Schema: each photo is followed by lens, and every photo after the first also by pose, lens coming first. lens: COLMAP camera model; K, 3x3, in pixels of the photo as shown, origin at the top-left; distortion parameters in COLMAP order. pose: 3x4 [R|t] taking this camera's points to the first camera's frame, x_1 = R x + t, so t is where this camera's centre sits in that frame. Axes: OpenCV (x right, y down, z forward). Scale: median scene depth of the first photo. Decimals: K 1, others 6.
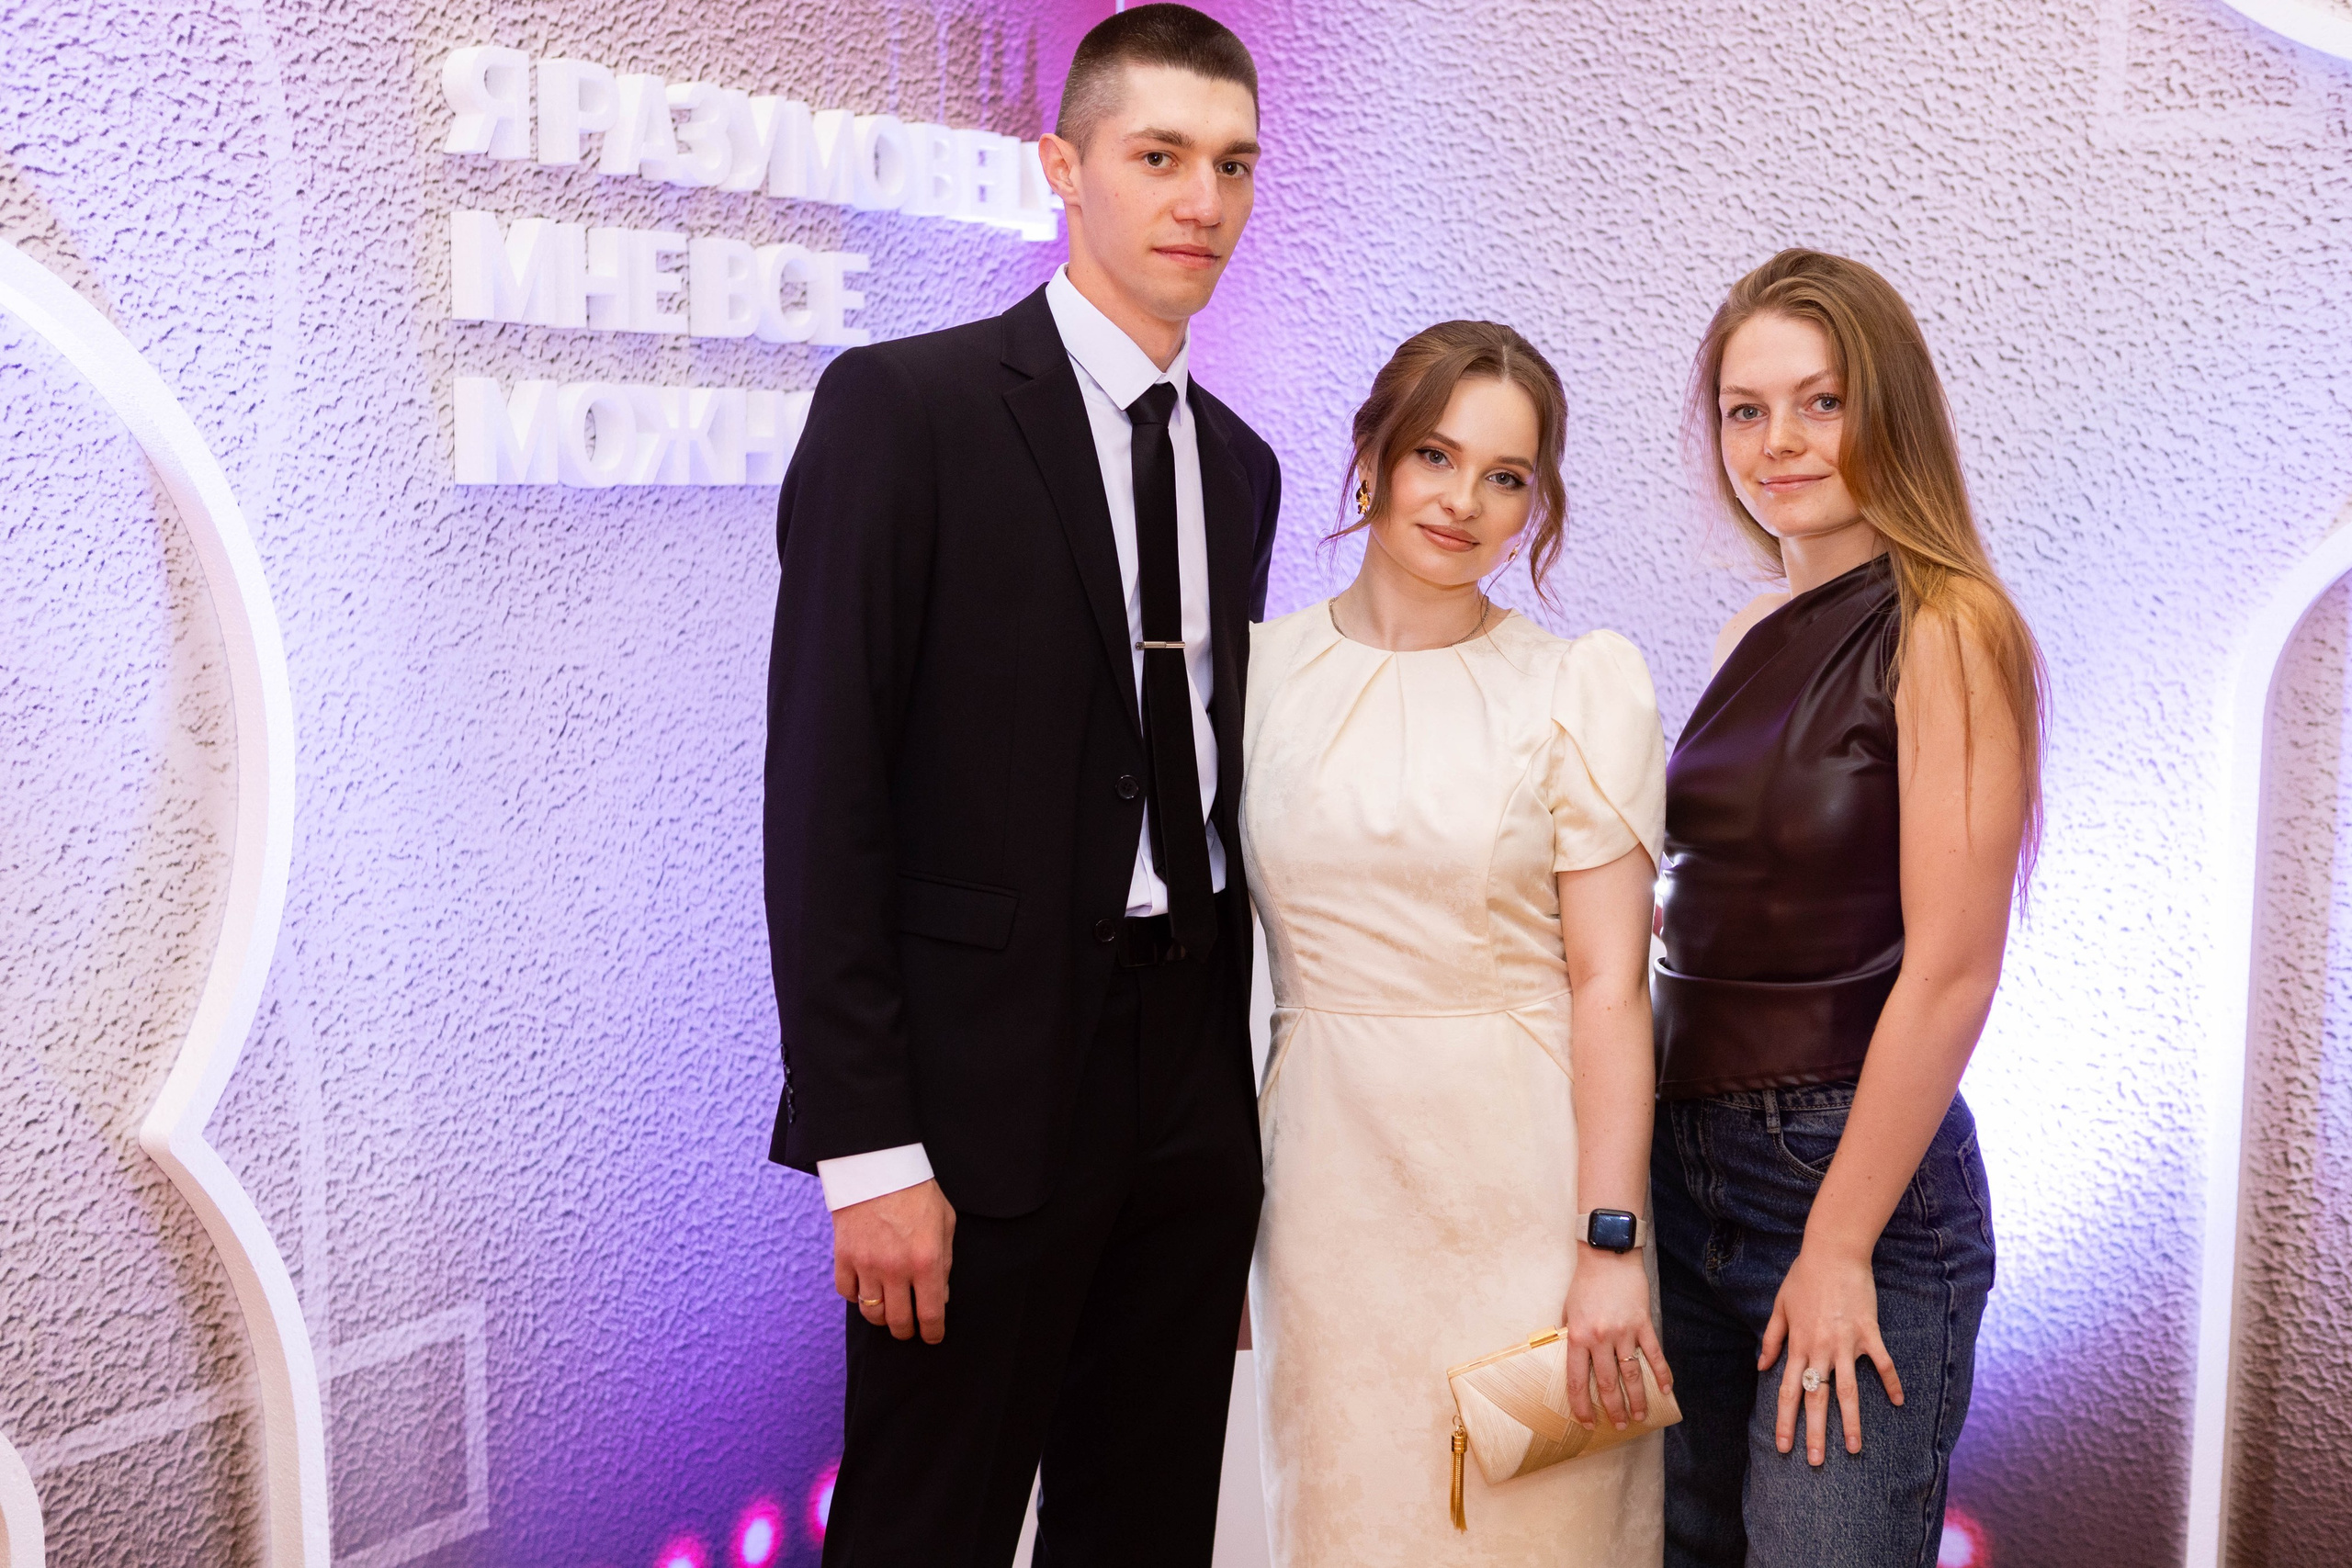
lens RADIAL K [[2844.3, 0, 1205.0], [0, 2844.3, 803.2], [0, 0, 1]] dist [-0.029606, 0.048437]
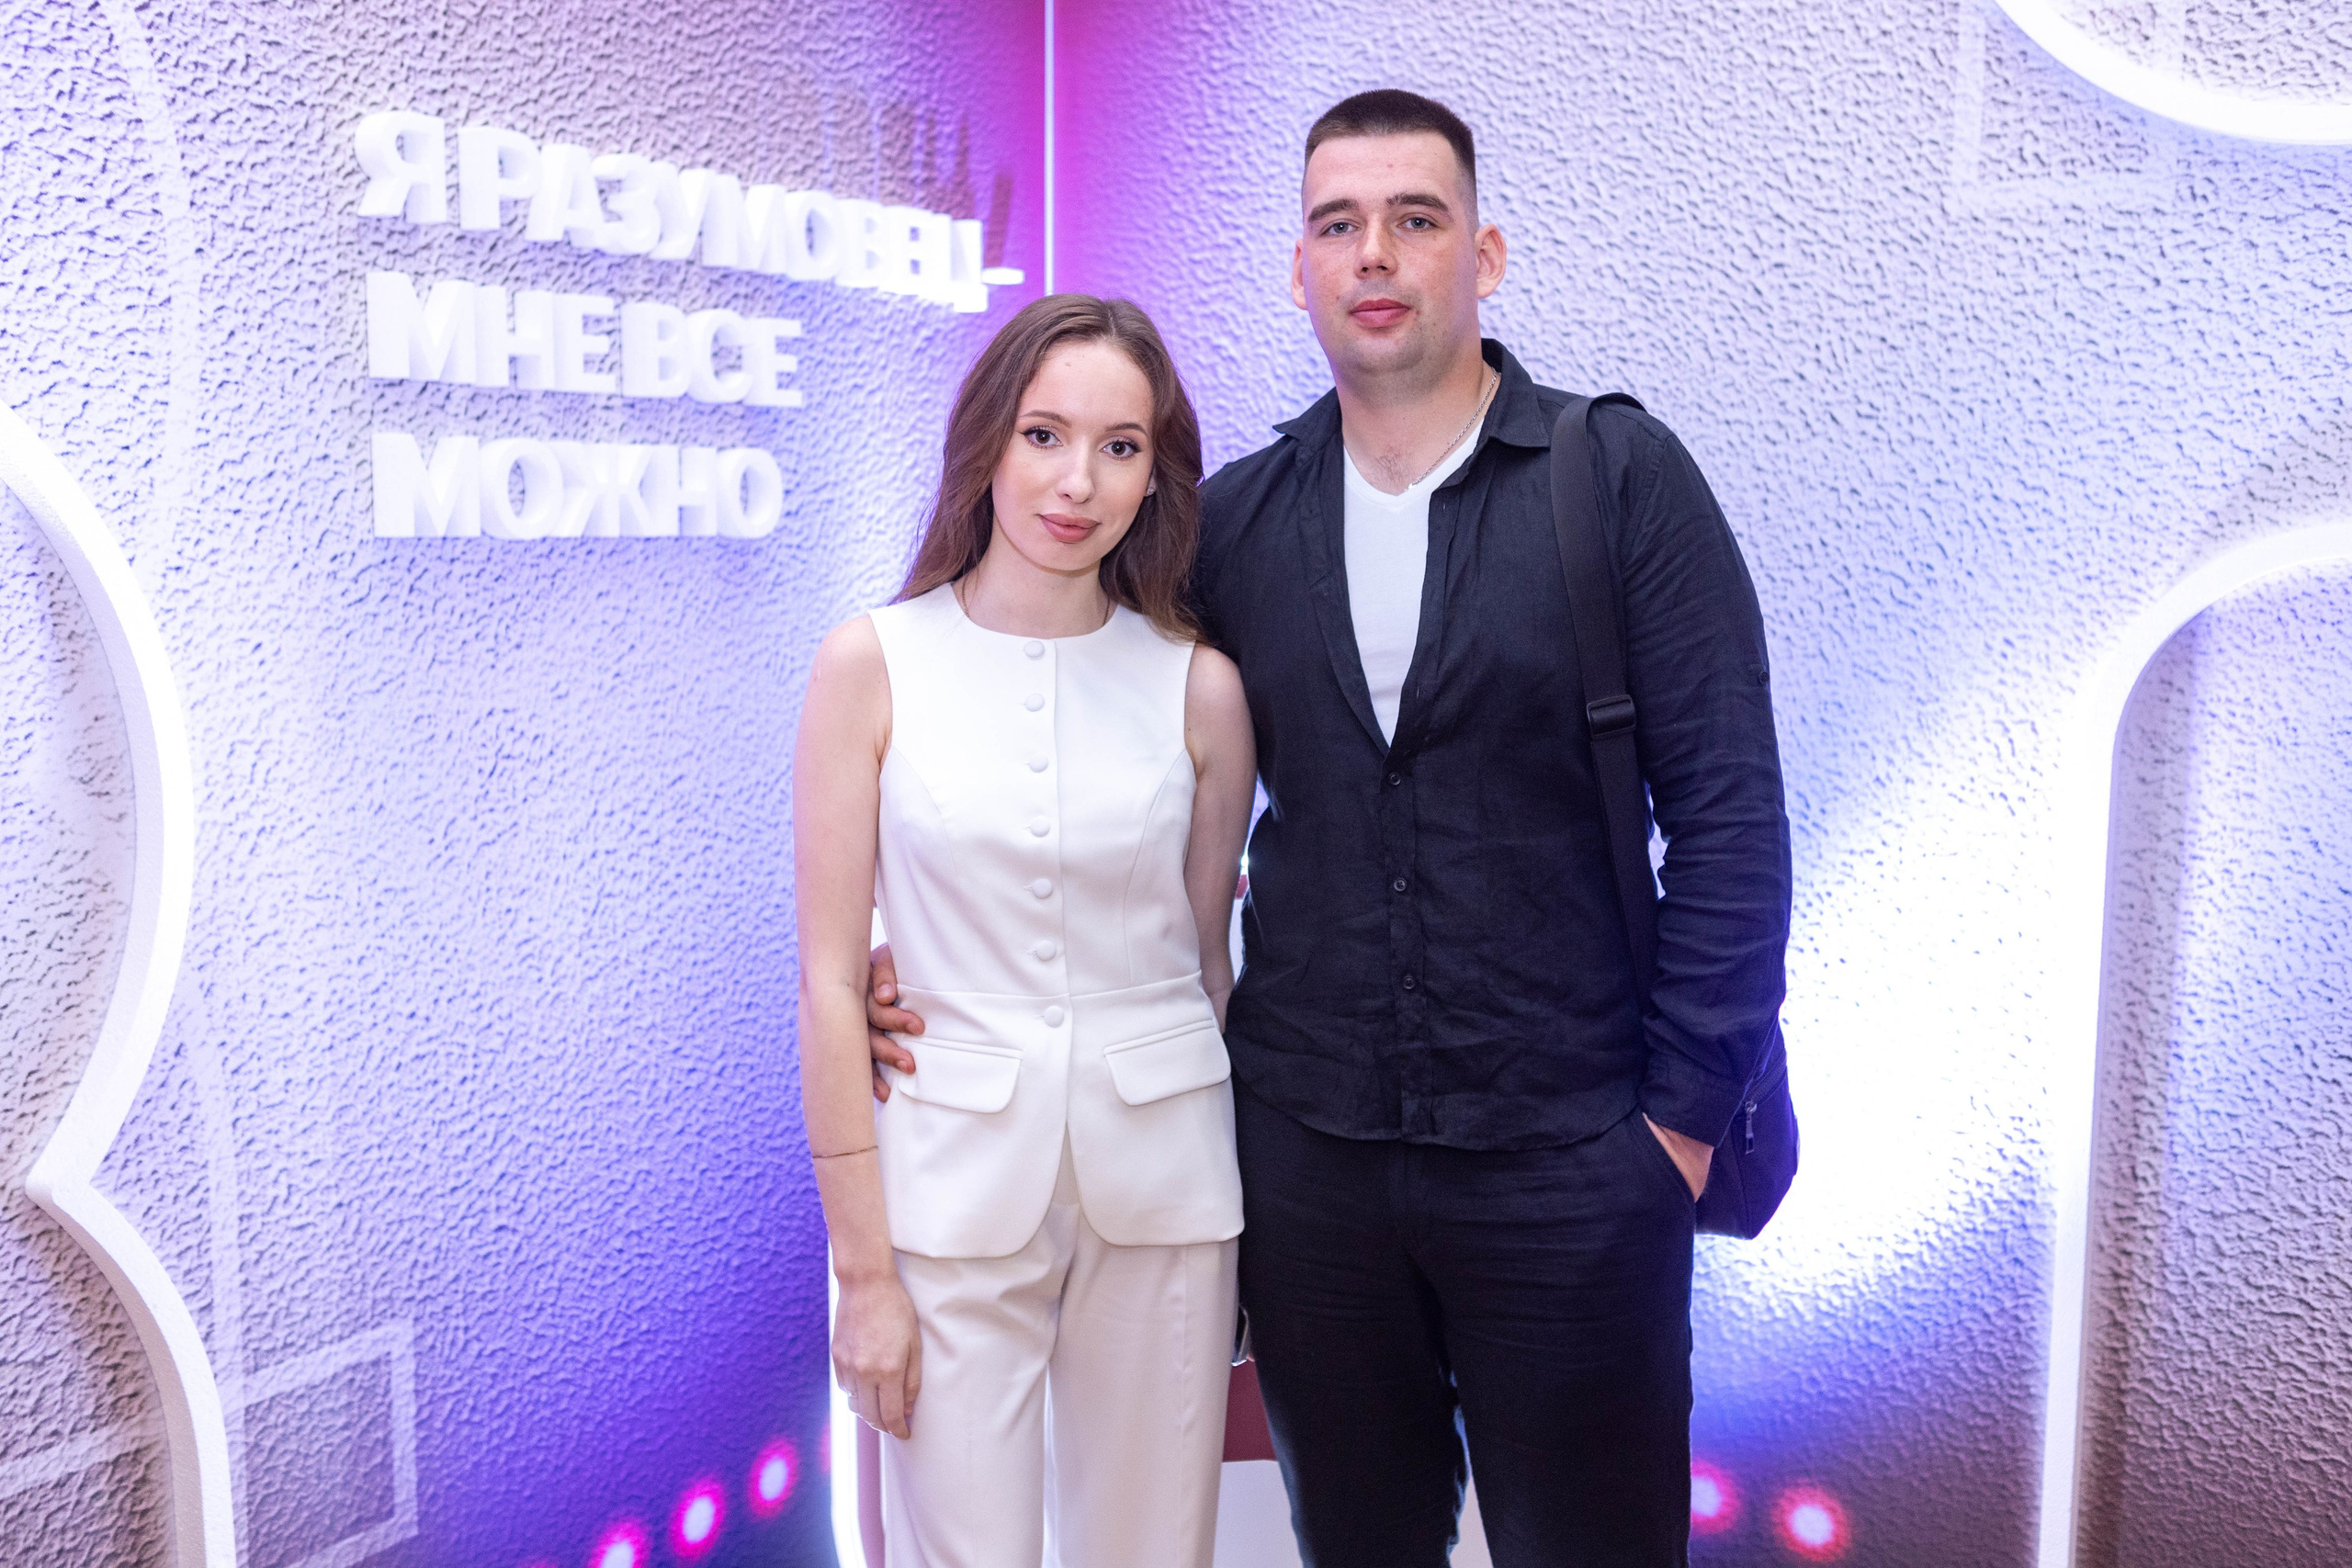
lens RADIAL K [[2250.5, 0, 1181.1], [0, 2250.5, 771.3], [0, 0, 1]] dist [0.018813, -0.013522]
pose [[0.999997, -0.000667, -0.002540, 0.030297], [0.000659, 0.999995, -0.003210, -0.022280], [0.002542, 0.003208, 0.999992, 0.164608]]
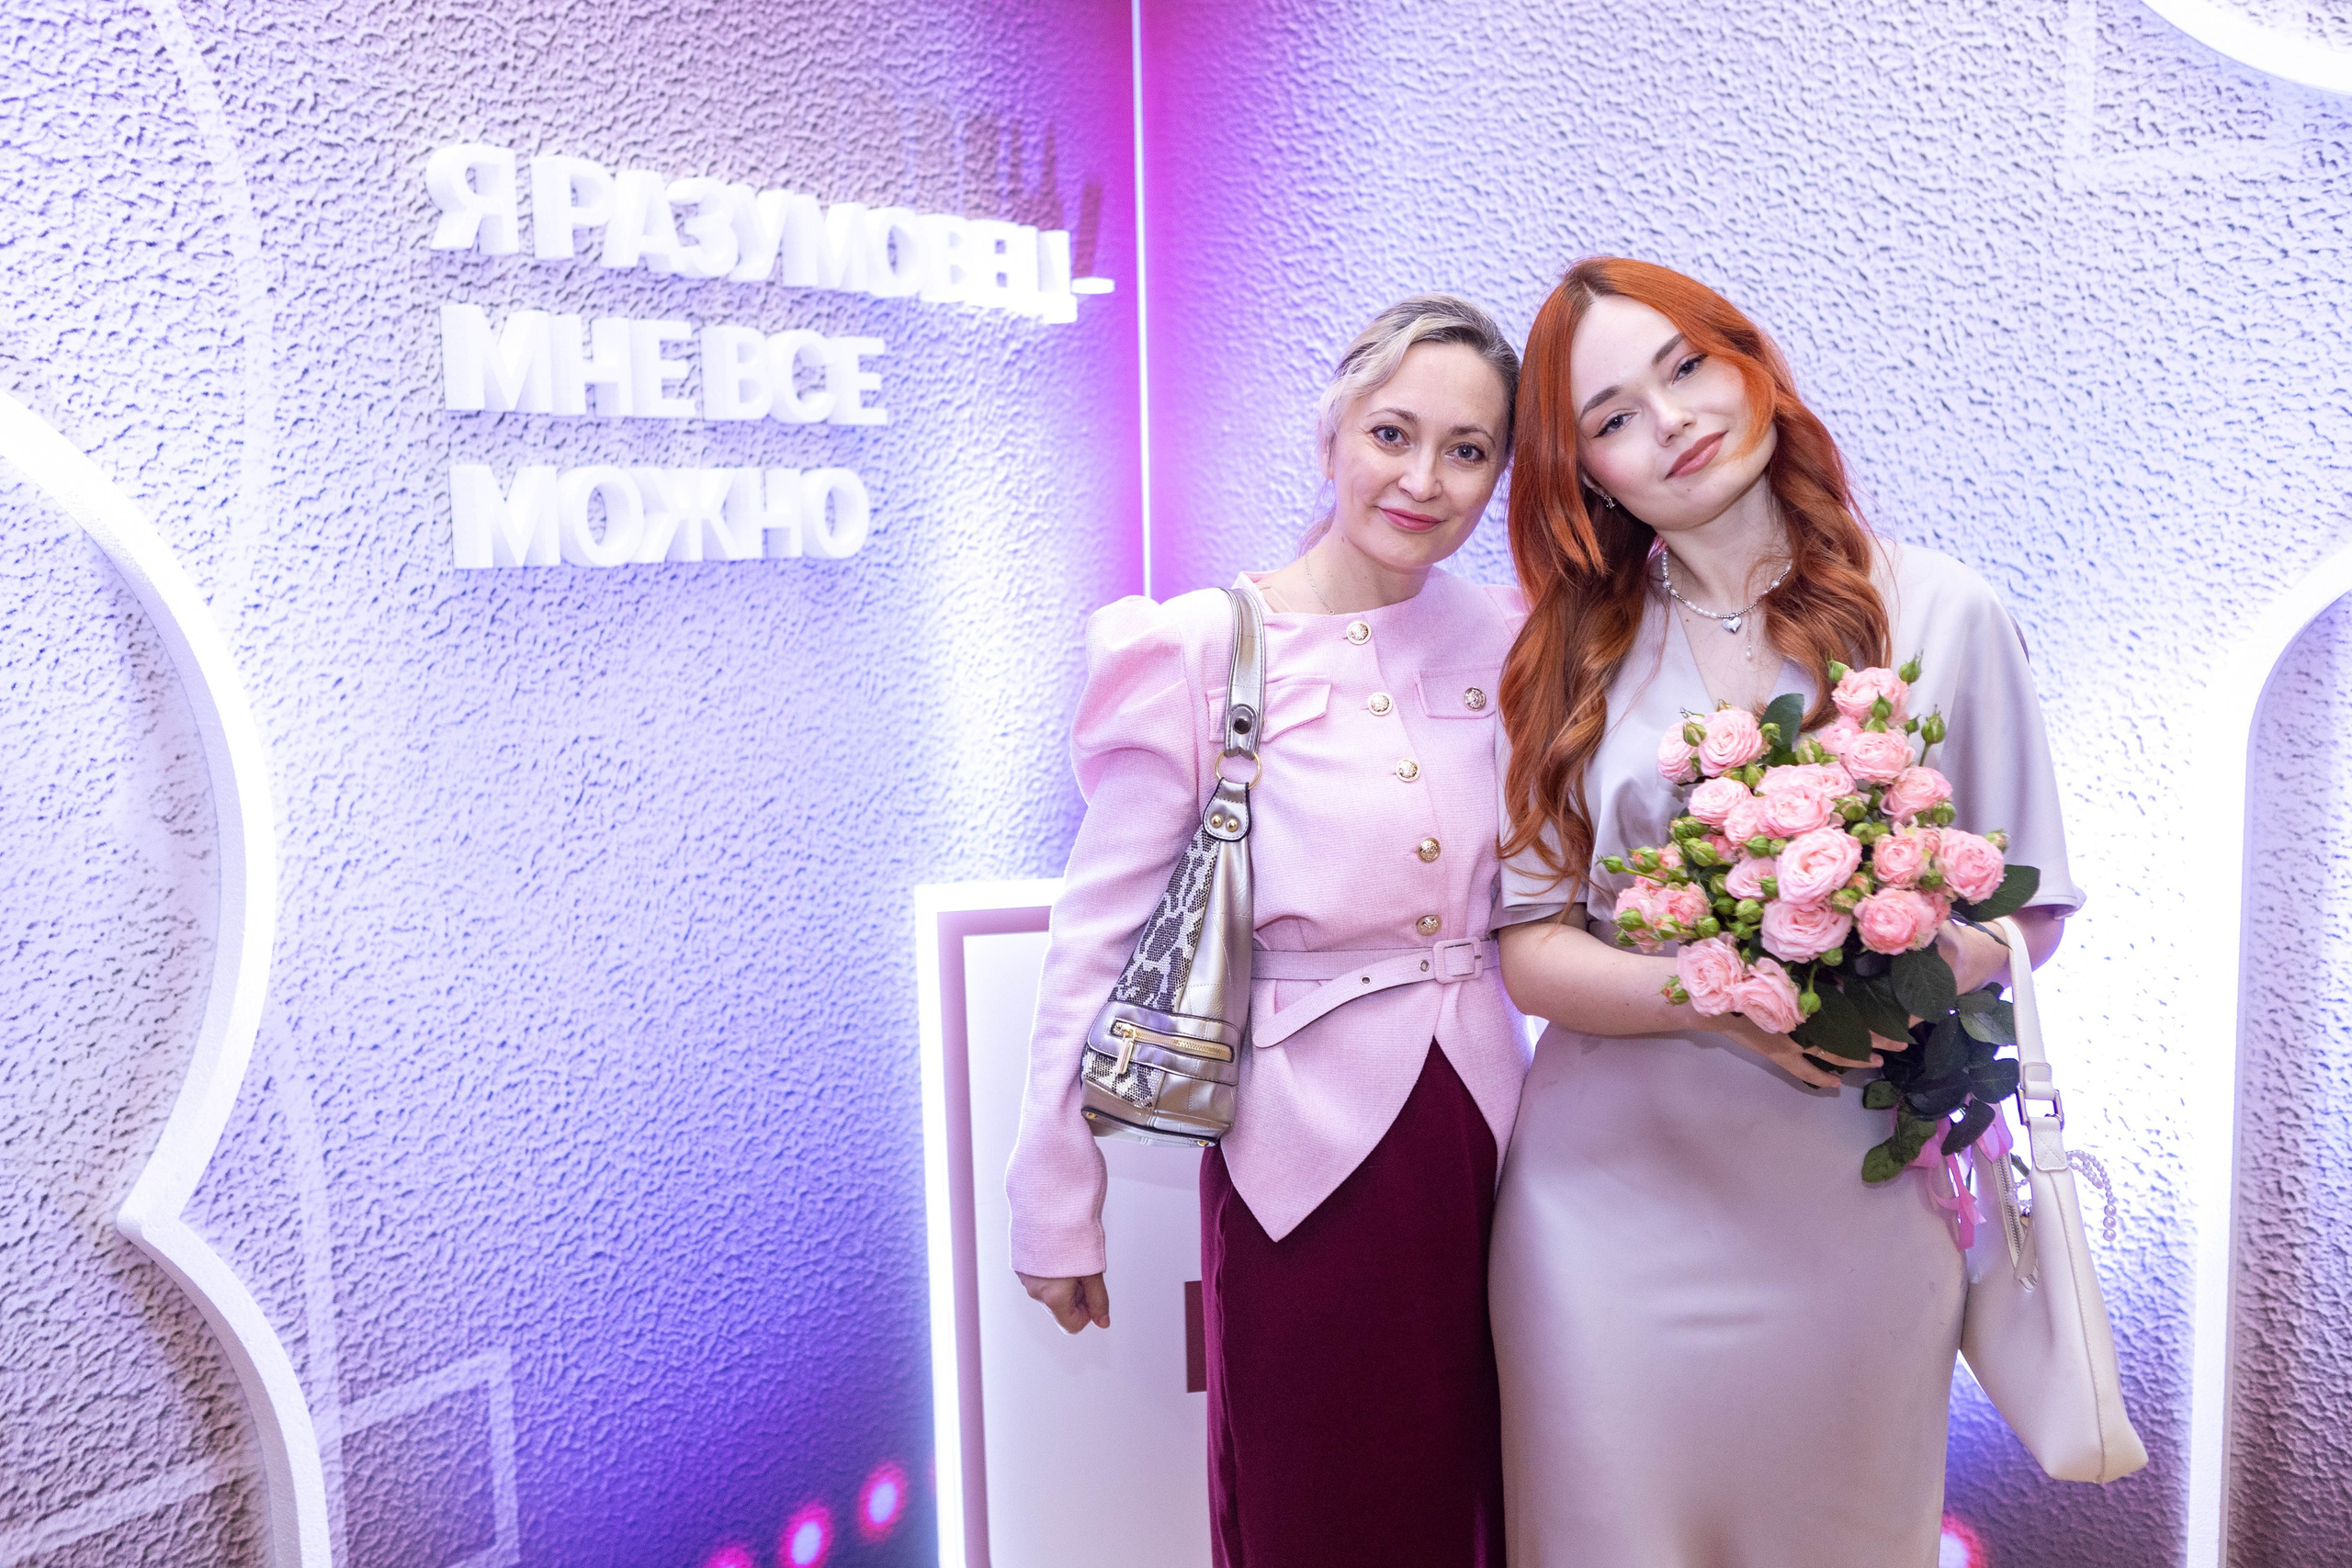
lens RADIAL K [[2250.5, 0, 1181.1], [0, 2250.5, 771.3], [0, 0, 1]] dist [0.018813, -0.013522]
pose [[0.997481, -0.019623, -0.068163, 0.052469], [0.019395, 0.999804, -0.004006, -0.027666], [0.068229, 0.002674, 0.997666, 0.180463]]
